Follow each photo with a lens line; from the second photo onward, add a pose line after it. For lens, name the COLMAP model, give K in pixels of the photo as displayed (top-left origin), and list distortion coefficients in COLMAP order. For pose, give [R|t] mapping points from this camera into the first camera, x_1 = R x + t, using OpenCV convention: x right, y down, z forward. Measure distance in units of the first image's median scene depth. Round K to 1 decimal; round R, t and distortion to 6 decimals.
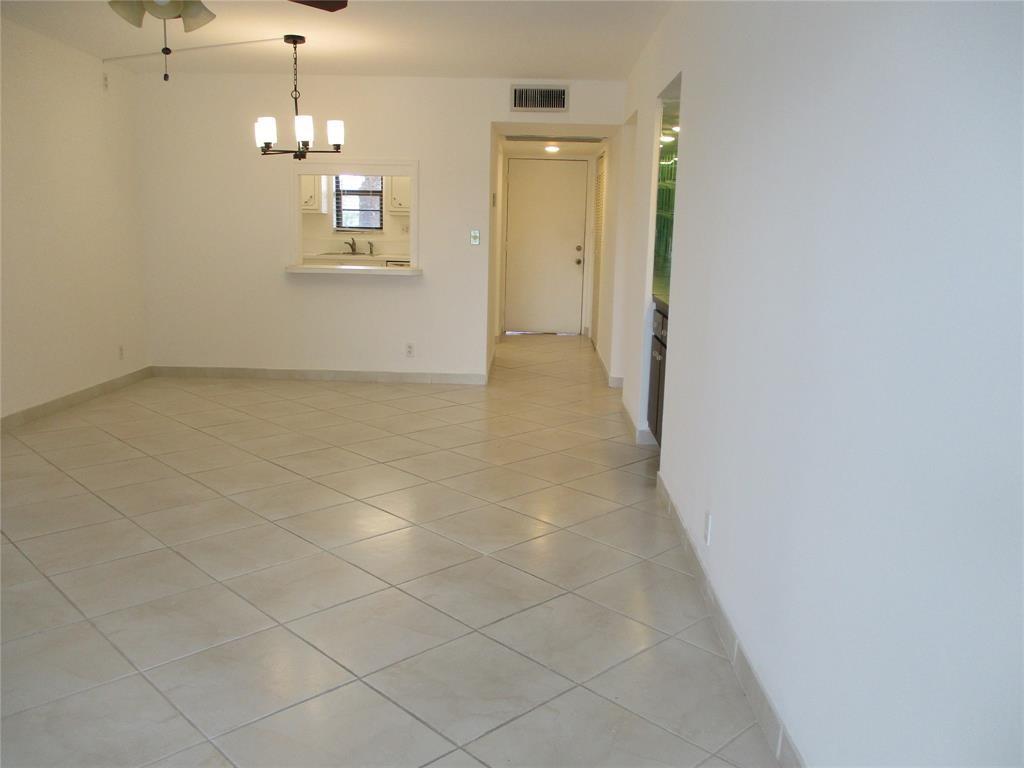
lens RADIAL K [[871.8, 0, 512.0], [0, 871.8, 384.0], [0, 0, 1]] dist [-0.008728, 0.002399]
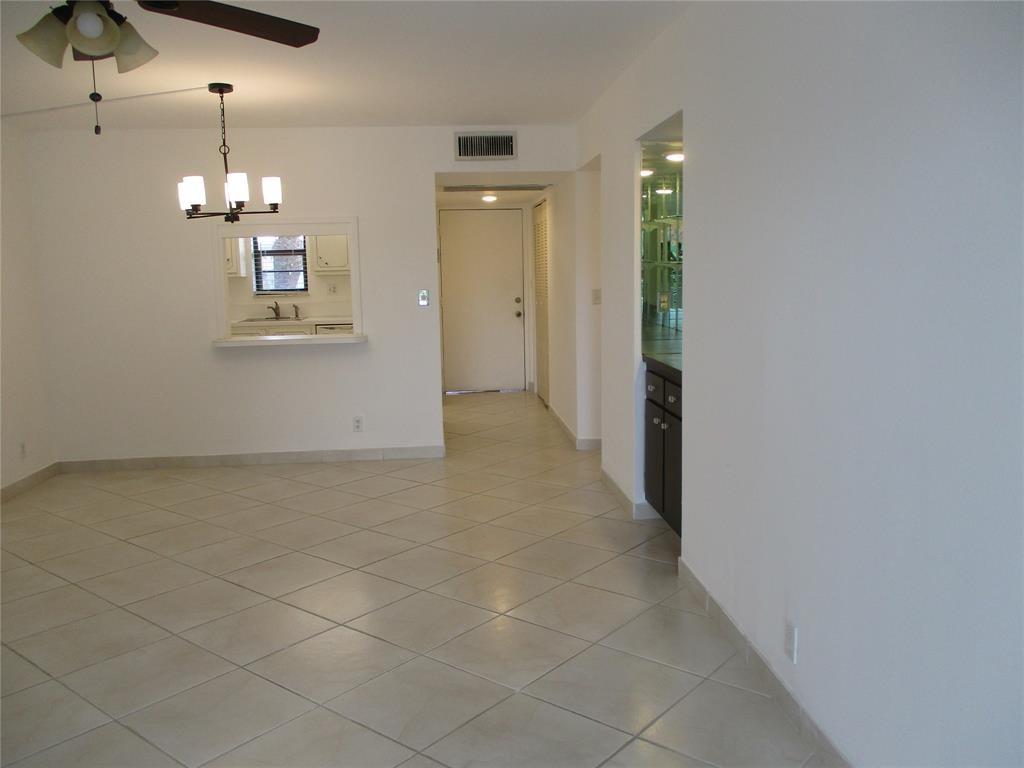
lens RADIAL K [[871.8, 0, 512.0], [0, 871.8, 384.0], [0, 0, 1]] dist [-0.008728, 0.002399]
pose [[0.992433, -0.060124, 0.107058, -0.053446], [0.065579, 0.996684, -0.048178, -0.027162], [-0.103807, 0.054834, 0.993085, 0.084827]]
